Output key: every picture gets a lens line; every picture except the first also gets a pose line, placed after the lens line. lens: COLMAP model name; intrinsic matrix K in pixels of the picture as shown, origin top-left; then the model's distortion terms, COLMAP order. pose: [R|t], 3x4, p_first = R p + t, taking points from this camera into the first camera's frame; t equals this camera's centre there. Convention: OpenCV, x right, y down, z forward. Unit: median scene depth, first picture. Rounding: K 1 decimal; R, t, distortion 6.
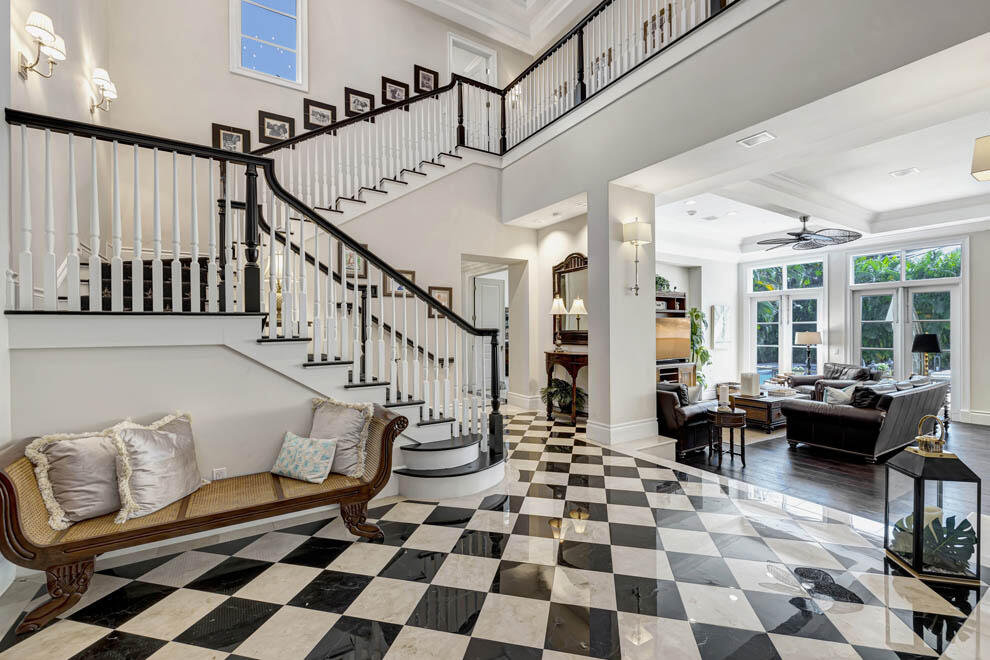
lens RADIAL K [[425.2, 0, 490.4], [0, 425.2, 332.3], [0, 0, 1]] dist [0.005392, 0.000499]
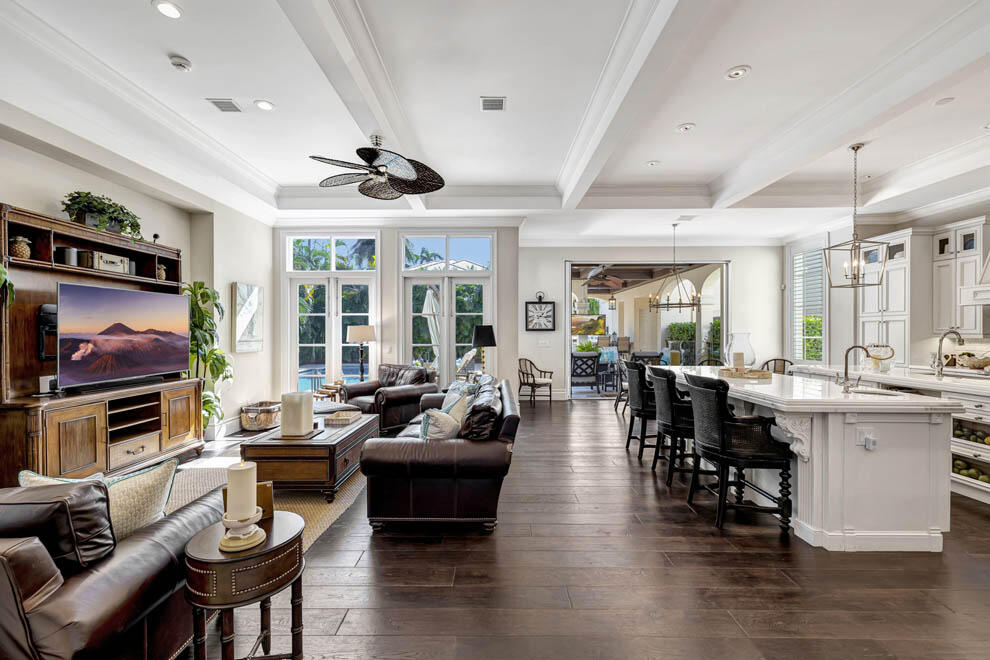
lens RADIAL K [[425.2, 0, 490.0], [0, 425.2, 332.3], [0, 0, 1]] dist [0.005392, 0.000499]
pose [[0.536558, 0.003785, 0.843855, 0.215509], [0.004010, 0.999967, -0.007035, 0.017171], [-0.843854, 0.007159, 0.536525, 0.381975]]
